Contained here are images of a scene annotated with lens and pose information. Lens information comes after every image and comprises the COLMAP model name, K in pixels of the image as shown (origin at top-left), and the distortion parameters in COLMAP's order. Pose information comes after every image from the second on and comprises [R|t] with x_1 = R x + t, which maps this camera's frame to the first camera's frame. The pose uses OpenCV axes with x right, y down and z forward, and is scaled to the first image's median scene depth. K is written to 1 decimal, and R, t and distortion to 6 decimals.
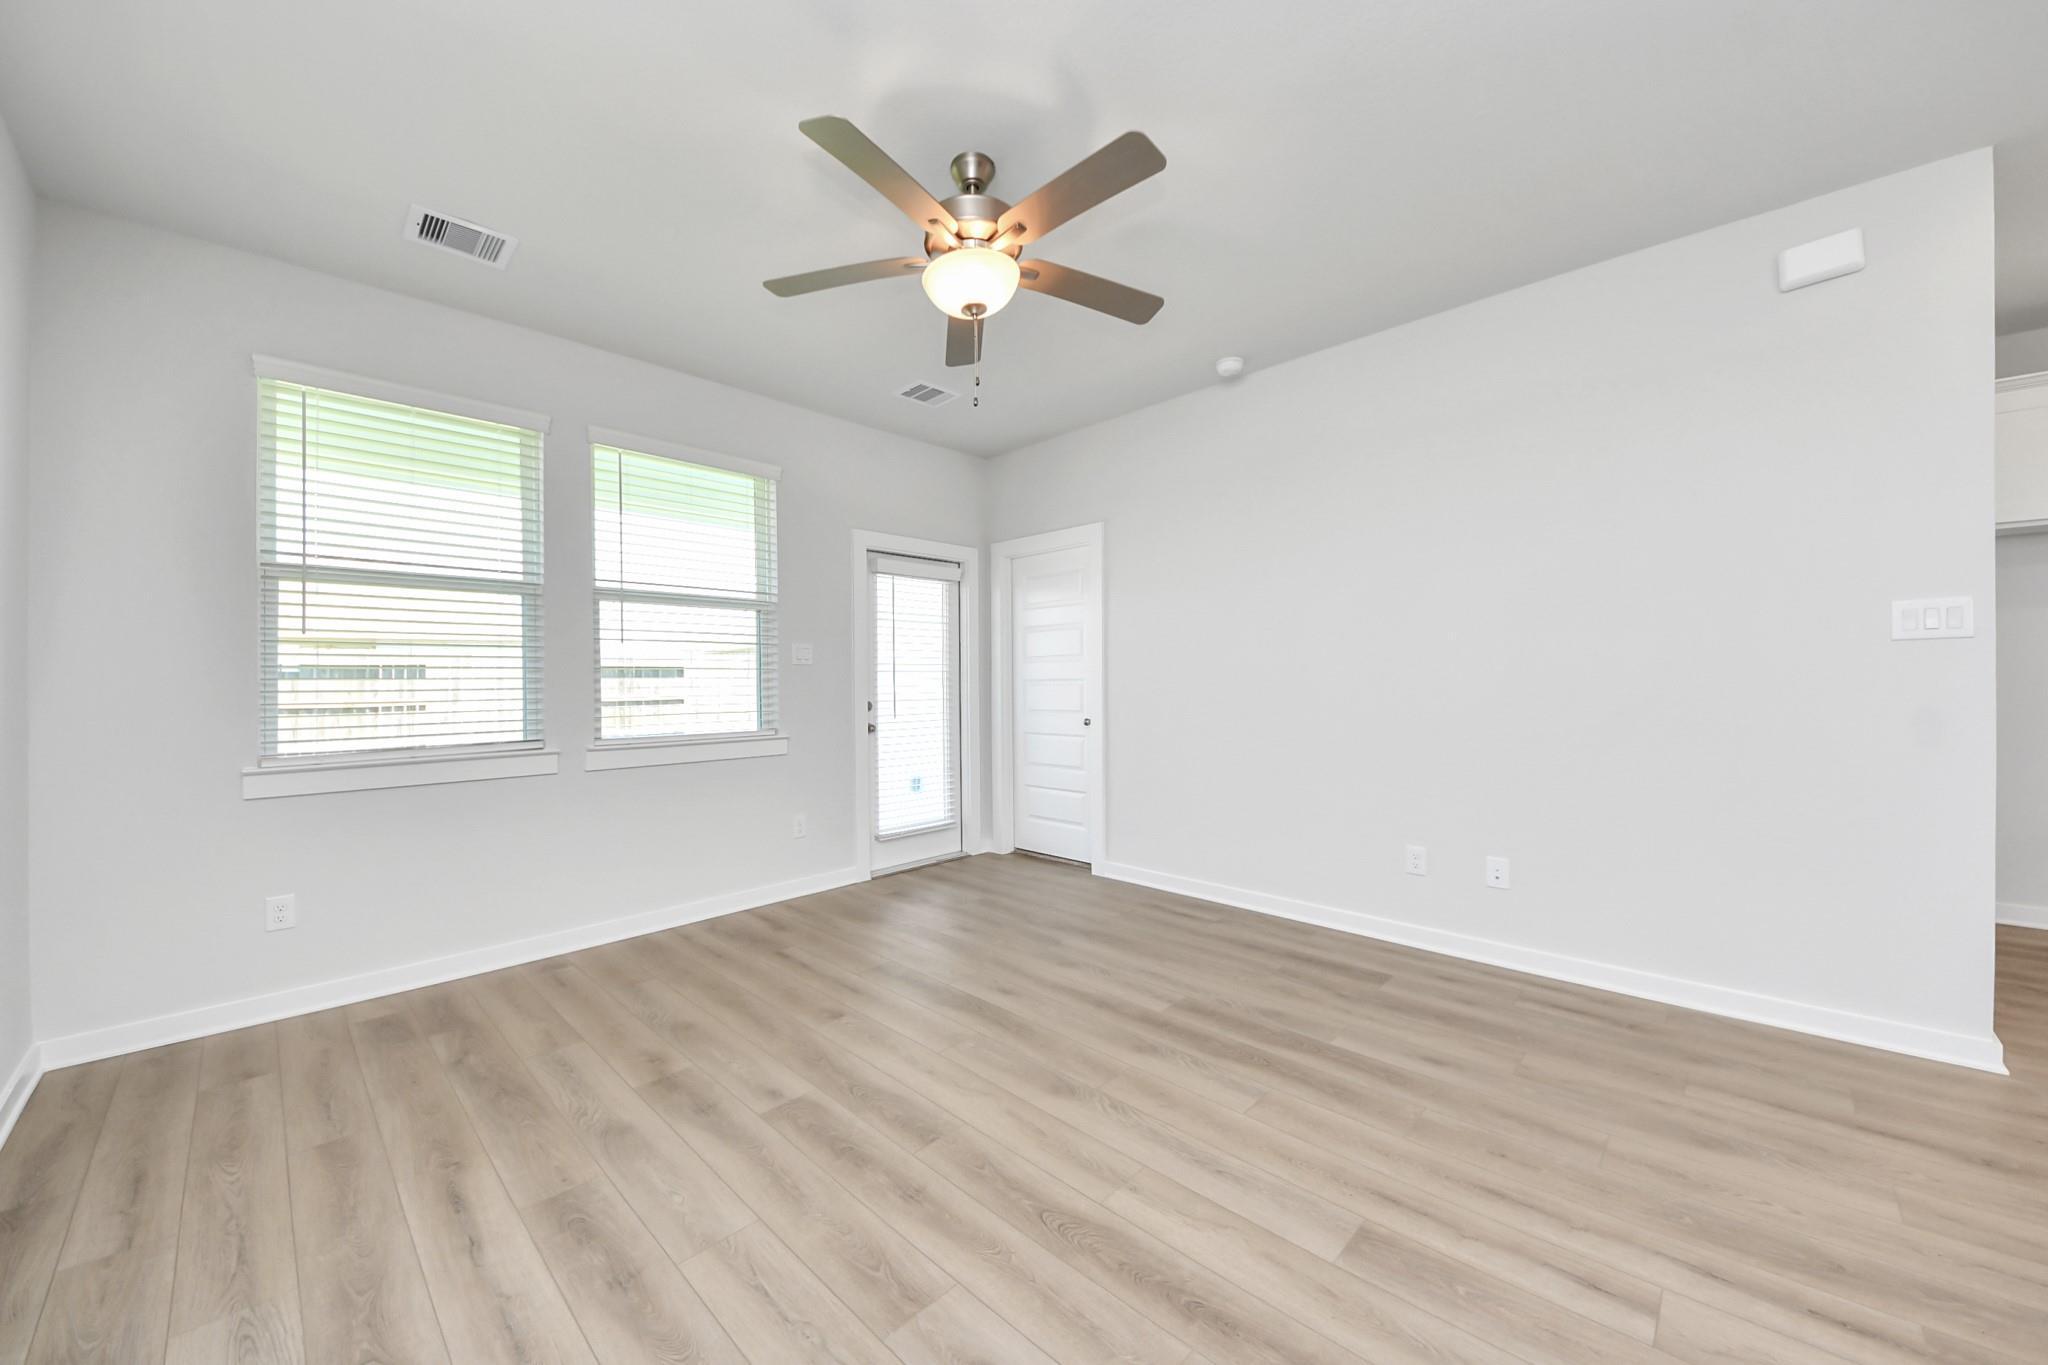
lens RADIAL K [[742.8, 0, 1019.7], [0, 742.8, 689.7], [0, 0, 1]] dist [0.034773, -0.021582]
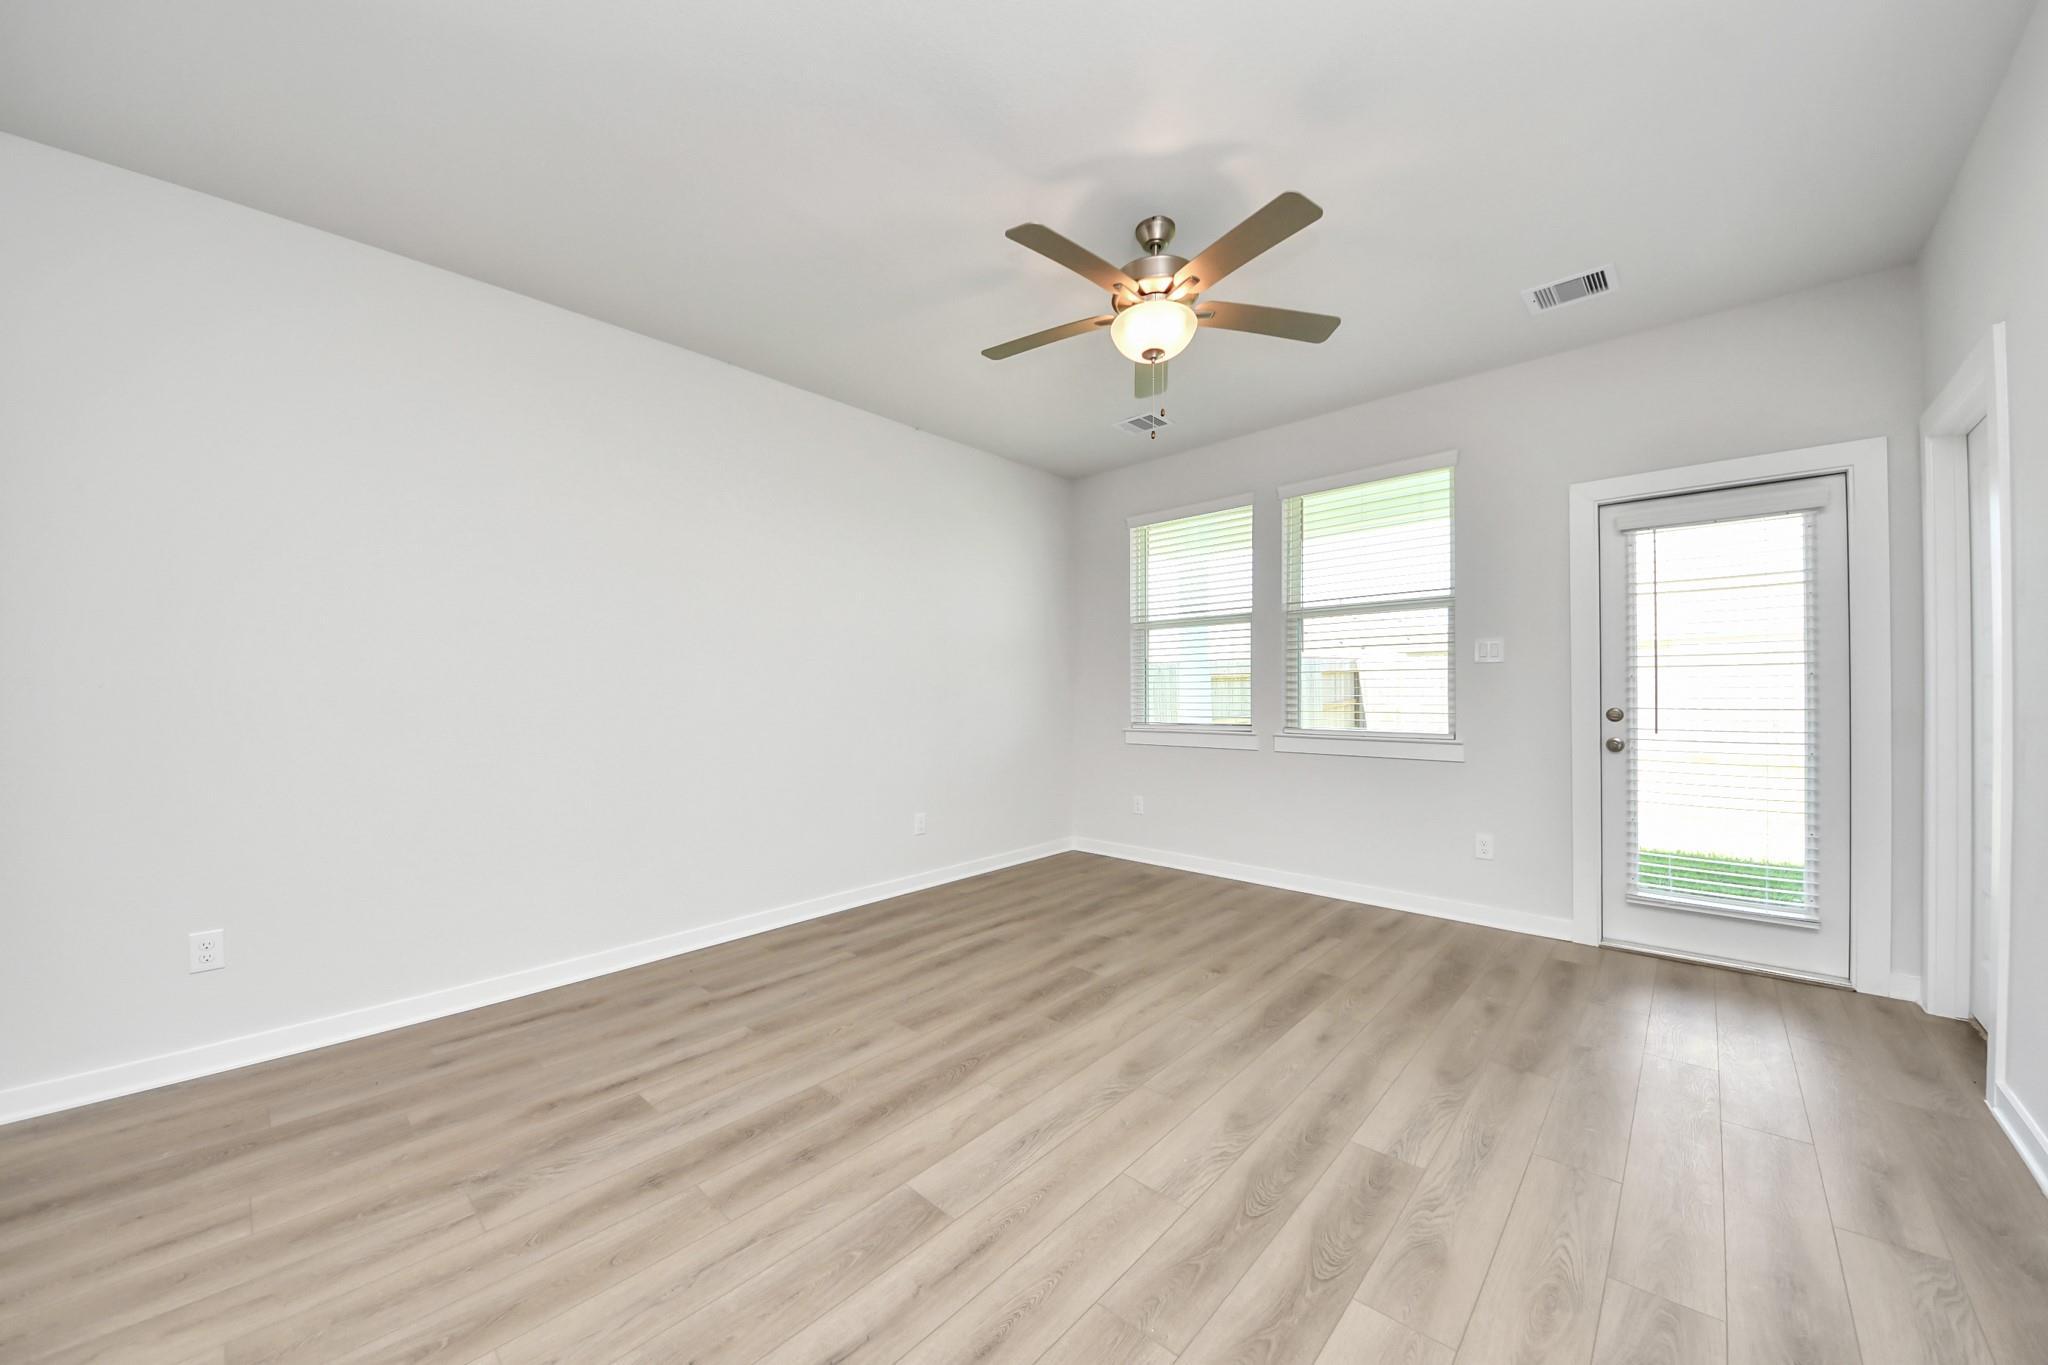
lens RADIAL K [[738.3, 0, 999.3], [0, 738.3, 686.9], [0, 0, 1]] dist [0.020077, -0.021492]
pose [[-0.004012, -0.000158, -0.999992, 0.866036], [-0.008080, 0.999967, -0.000125, -0.000889], [0.999959, 0.008079, -0.004013, 0.637010]]
